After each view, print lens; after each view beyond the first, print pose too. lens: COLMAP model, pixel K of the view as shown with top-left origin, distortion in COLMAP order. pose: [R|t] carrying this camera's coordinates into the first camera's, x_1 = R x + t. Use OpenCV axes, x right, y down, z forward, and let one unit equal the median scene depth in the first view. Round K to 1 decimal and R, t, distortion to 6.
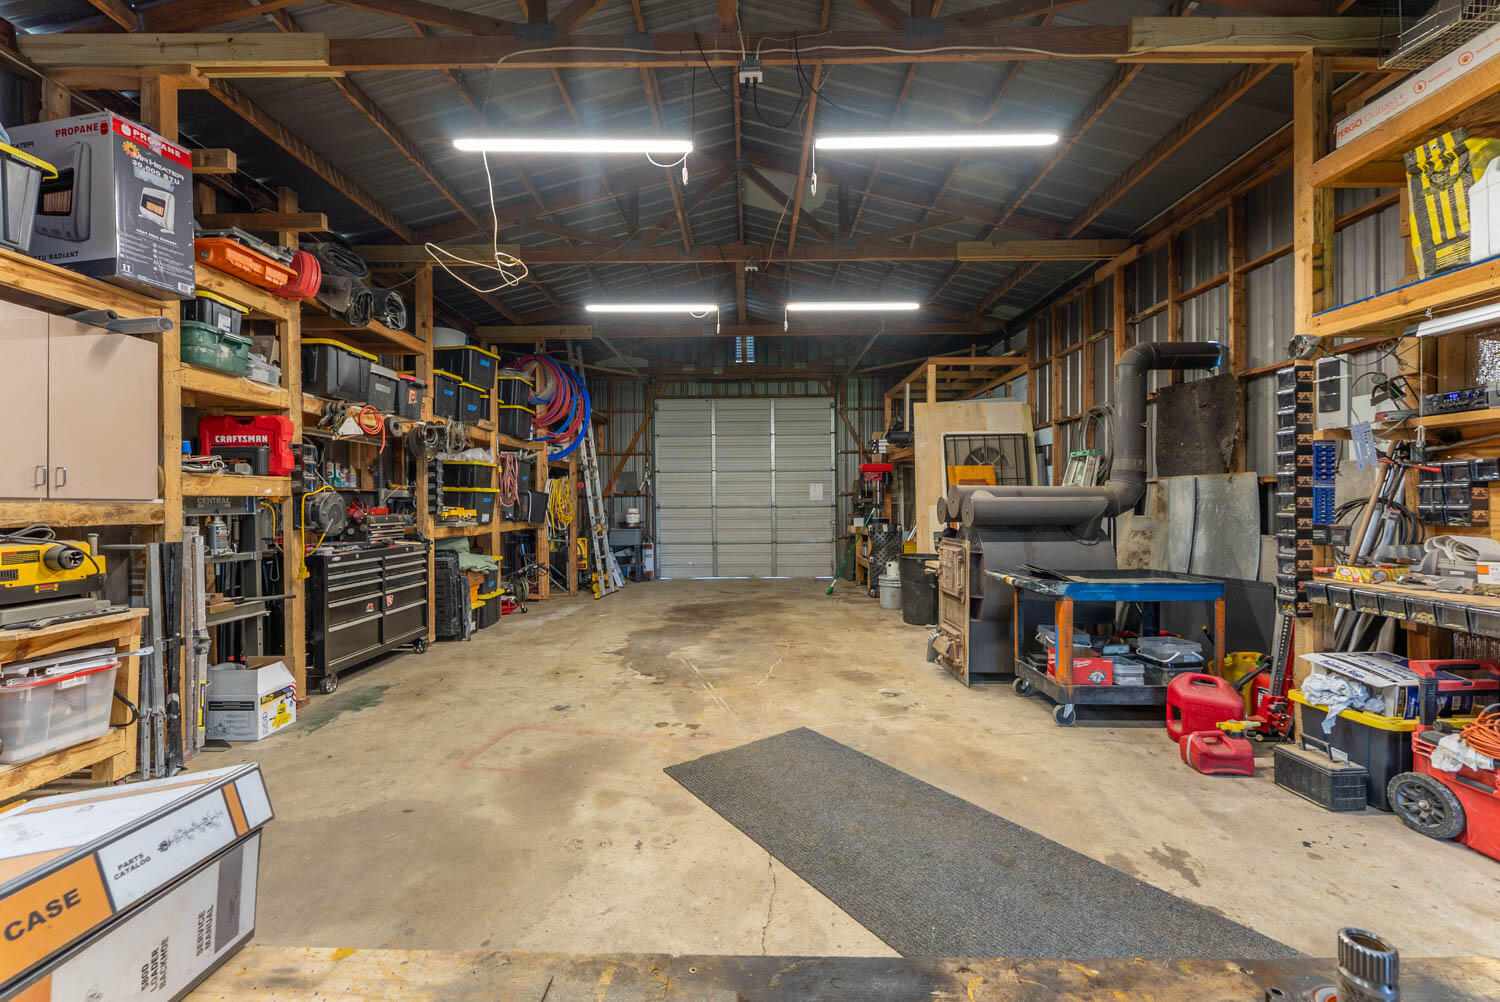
lens RADIAL K [[599.8, 0, 750.2], [0, 599.8, 502.0], [0, 0, 1]] dist [0.000088, -0.000043]
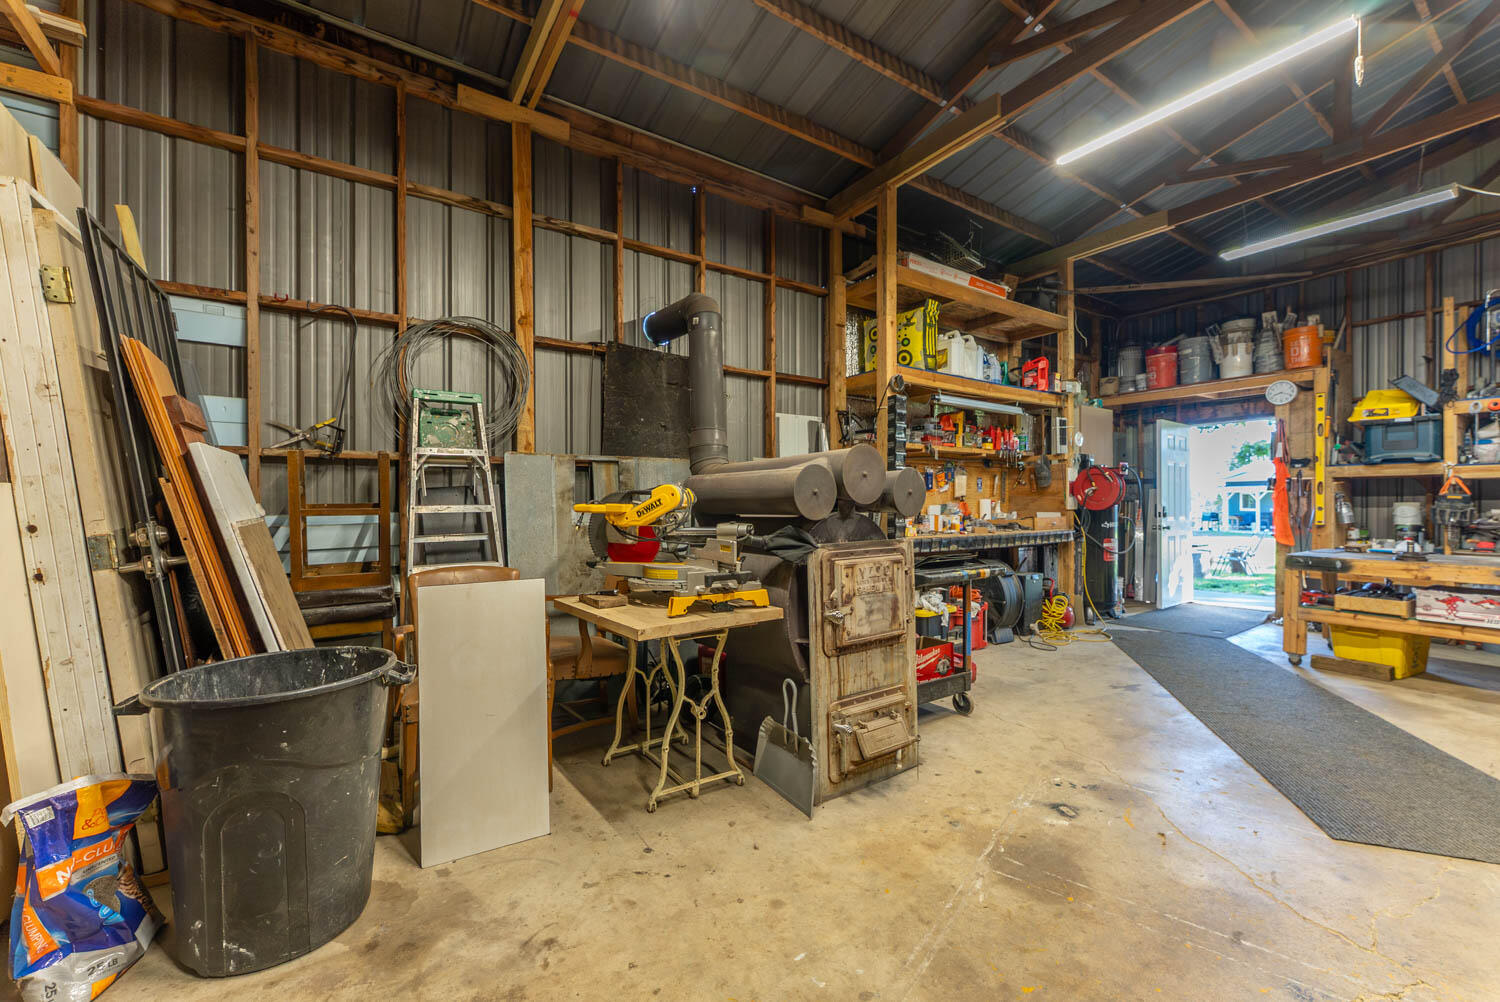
lens RADIAL K [[599.8, 0, 745.2], [0, 599.8, 503.6], [0, 0, 1]] dist [0.000088, -0.000043]
pose [[-0.561262, 0.007637, 0.827603, -0.061437], [0.008125, 0.999960, -0.003717, 0.027211], [-0.827598, 0.004638, -0.561302, 1.402153]]
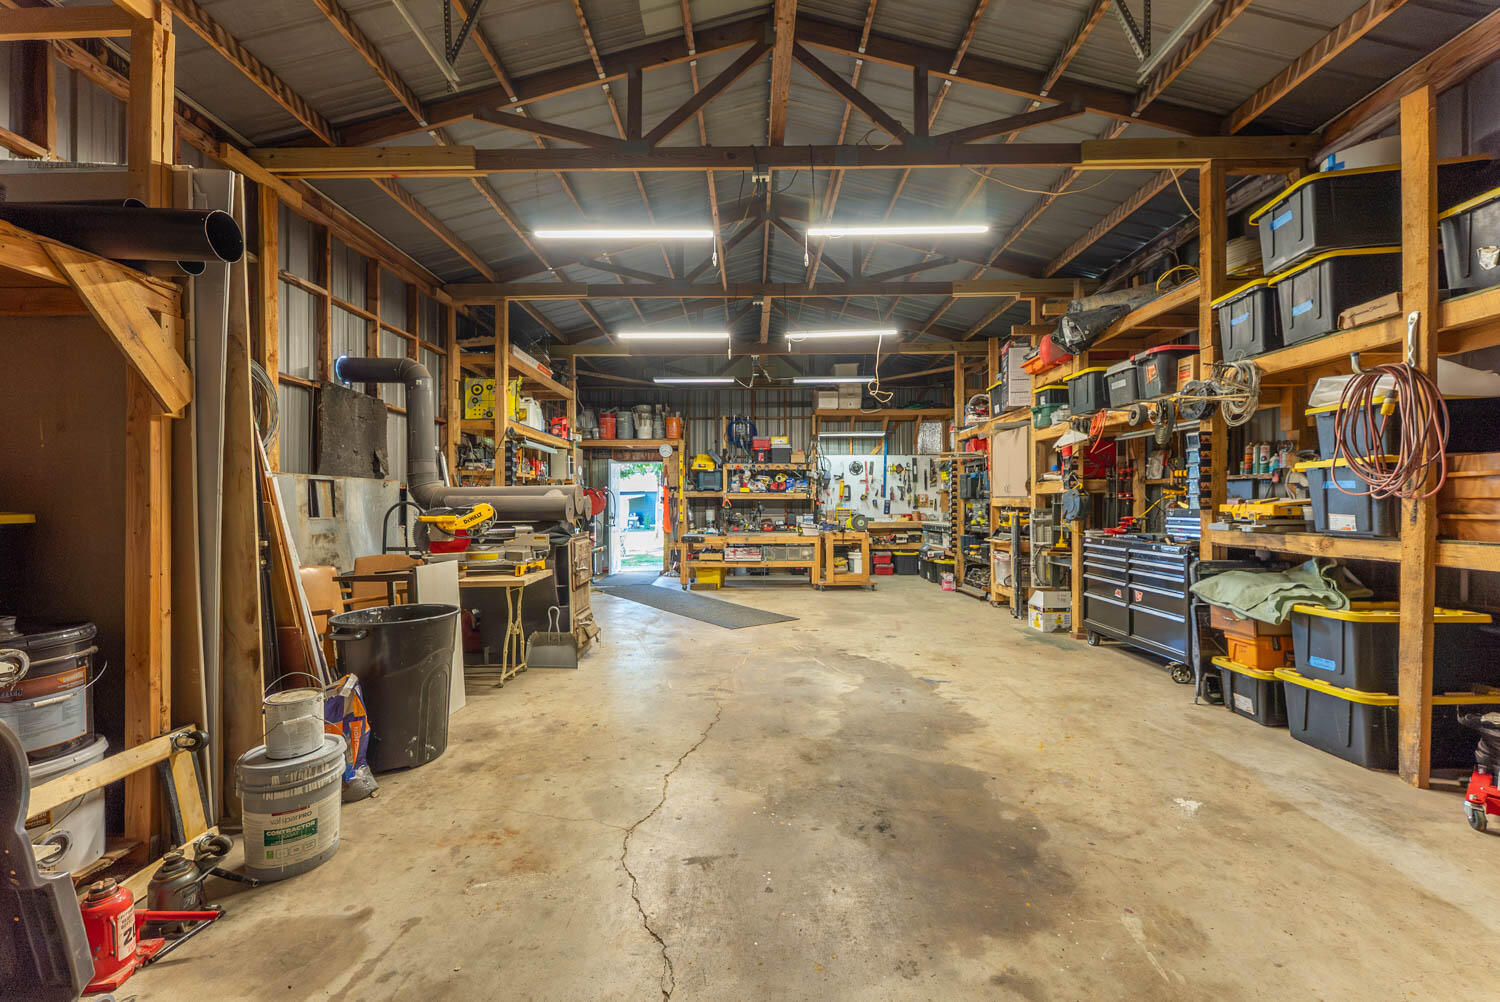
lens RADIAL K [[599.8, 0, 749.0], [0, 599.8, 502.8], [0, 0, 1]] dist [0.000088, -0.000043]
pose [[-0.999957, 0.009291, -0.000650, 0.026329], [0.009293, 0.999953, -0.002600, 0.010976], [0.000626, -0.002606, -0.999996, 2.097384]]
